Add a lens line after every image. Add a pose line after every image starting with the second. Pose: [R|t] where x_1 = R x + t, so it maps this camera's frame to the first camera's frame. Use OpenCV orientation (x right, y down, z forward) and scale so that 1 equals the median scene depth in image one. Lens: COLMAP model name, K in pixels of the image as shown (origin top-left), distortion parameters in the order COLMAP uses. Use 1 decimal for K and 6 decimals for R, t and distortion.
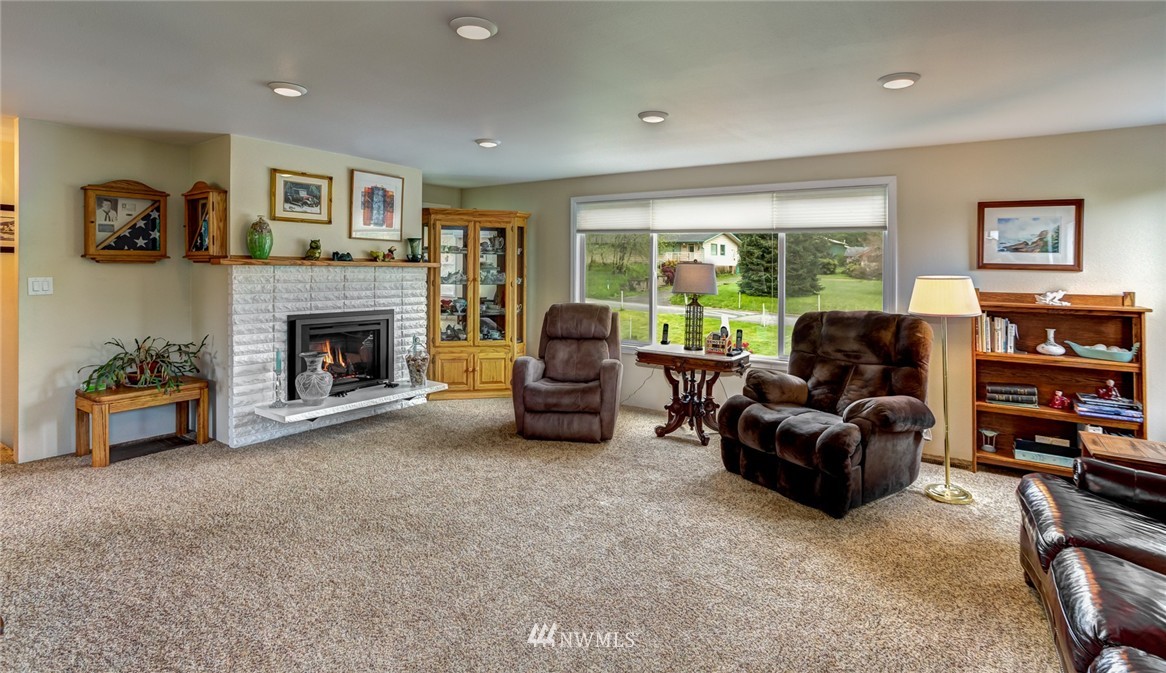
lens RADIAL K [[589.2, 0, 583.2], [0, 589.2, 336.7], [0, 0, 1]] dist [-0.002284, -0.000184]
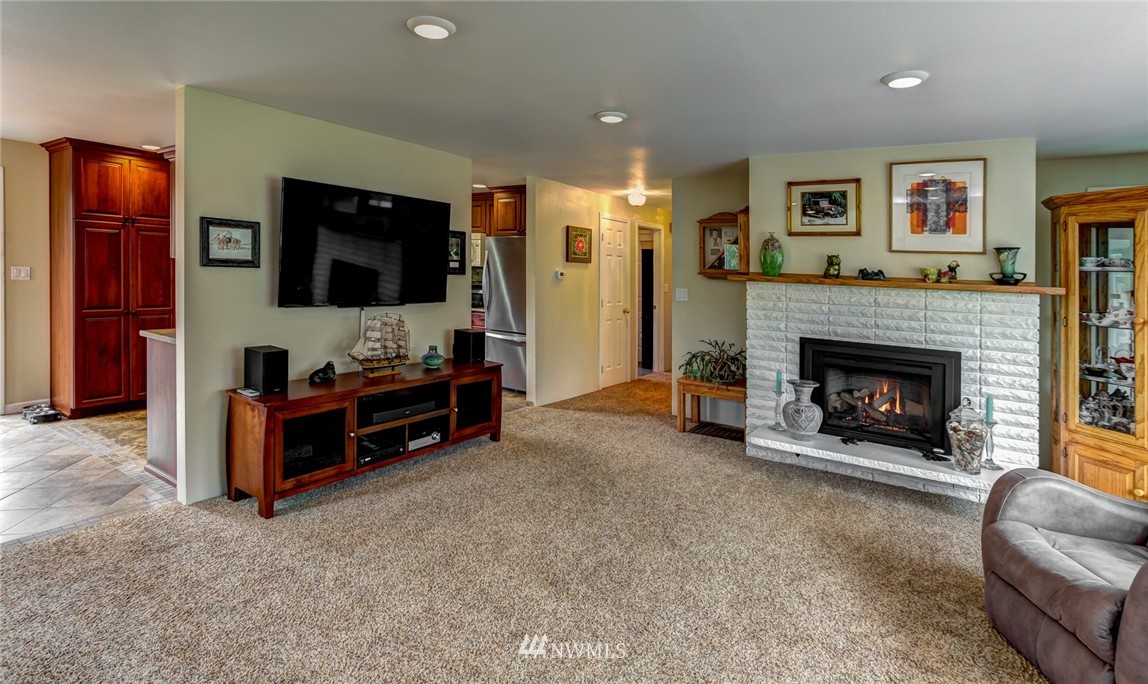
lens RADIAL K [[579.0, 0, 573.8], [0, 579.0, 343.8], [0, 0, 1]] dist [0.019072, 0.000238]
pose [[0.041169, 0.108613, -0.993231, 0.379020], [-0.160542, 0.981877, 0.100717, -0.058247], [0.986170, 0.155309, 0.057860, 0.568949]]
